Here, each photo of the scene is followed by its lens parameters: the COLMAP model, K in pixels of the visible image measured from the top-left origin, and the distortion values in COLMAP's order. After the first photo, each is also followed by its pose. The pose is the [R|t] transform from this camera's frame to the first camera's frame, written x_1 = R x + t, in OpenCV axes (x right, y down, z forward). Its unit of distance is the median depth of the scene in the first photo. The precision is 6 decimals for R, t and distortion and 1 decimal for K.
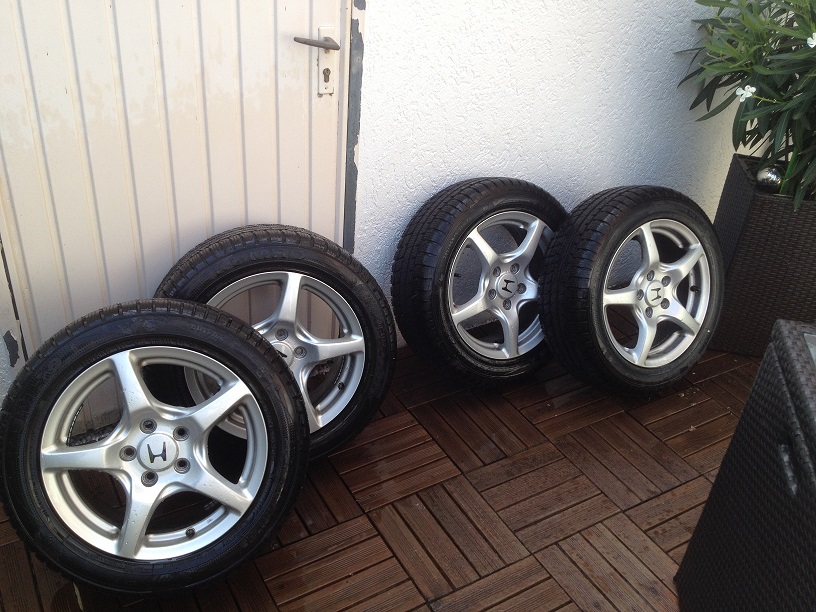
lens RADIAL K [[809.7, 0, 408.0], [0, 809.7, 306.0], [0, 0, 1]] dist [0.007144, 0.003176]
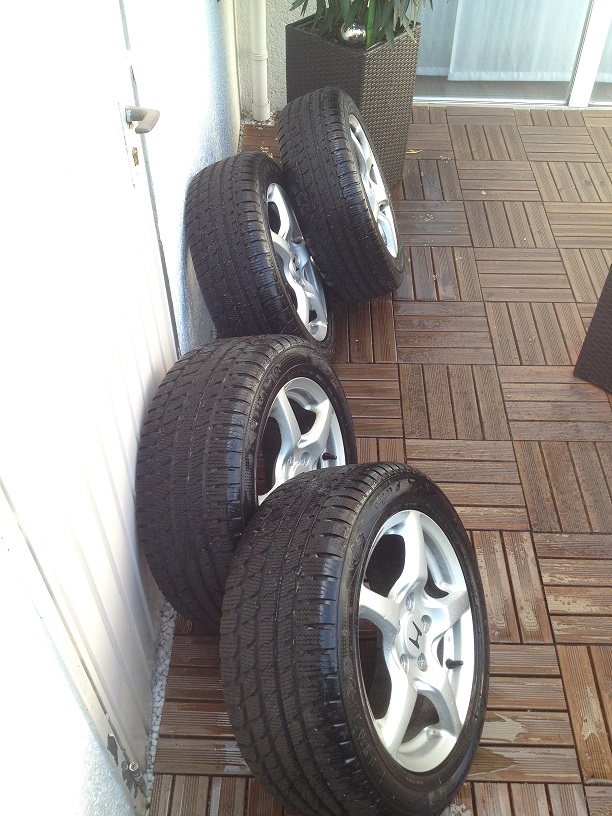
lens RADIAL K [[809.7, 0, 306.0], [0, 809.7, 408.0], [0, 0, 1]] dist [0.007144, 0.003176]
pose [[0.519627, -0.674986, 0.523814, -0.525120], [0.474516, 0.737830, 0.480044, -0.386290], [-0.710509, -0.000886, 0.703688, 0.365835]]
